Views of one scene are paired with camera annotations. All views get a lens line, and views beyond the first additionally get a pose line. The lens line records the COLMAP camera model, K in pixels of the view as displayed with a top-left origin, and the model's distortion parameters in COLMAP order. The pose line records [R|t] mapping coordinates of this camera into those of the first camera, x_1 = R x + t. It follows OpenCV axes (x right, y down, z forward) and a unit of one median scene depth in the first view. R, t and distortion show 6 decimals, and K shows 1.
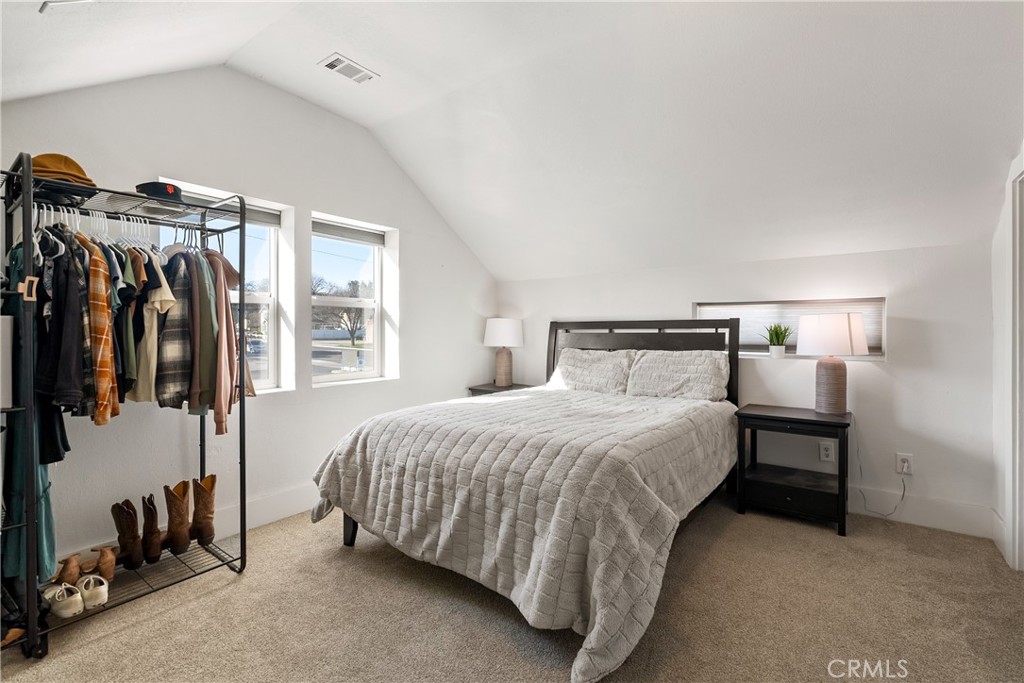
lens RADIAL K [[467.1, 0, 512.5], [0, 467.1, 334.4], [0, 0, 1]] dist [-0.008129, 0.002851]
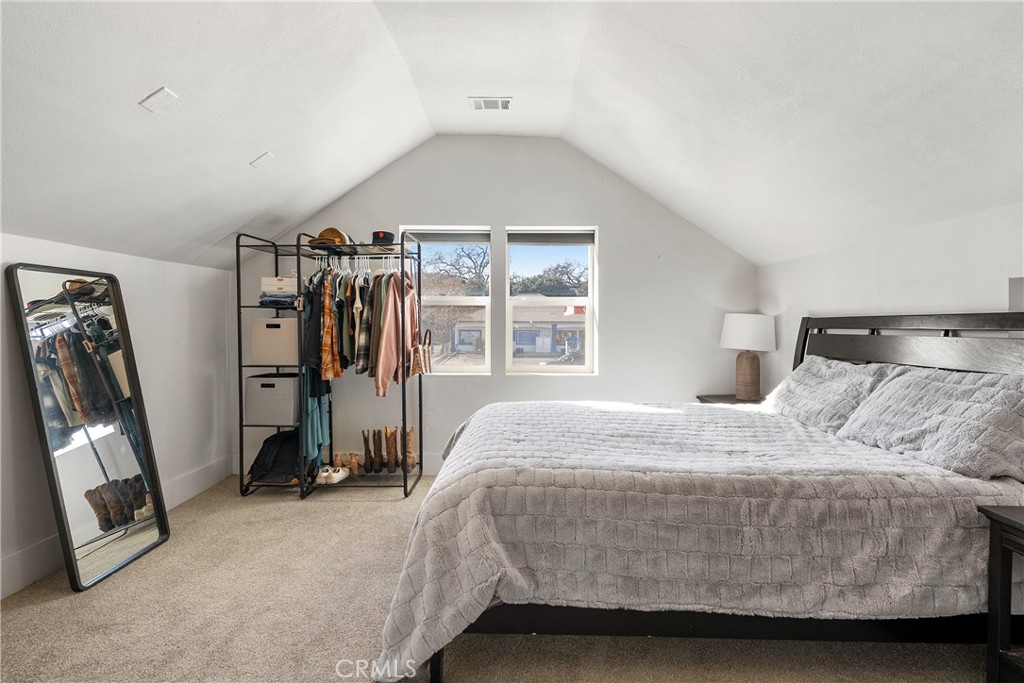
lens RADIAL K [[467.1, 0, 501.7], [0, 467.1, 329.4], [0, 0, 1]] dist [-0.008129, 0.002851]
pose [[0.576507, 0.013727, -0.816977, 0.635010], [-0.012772, 0.999888, 0.007787, -0.012071], [0.816992, 0.005945, 0.576618, 0.357537]]
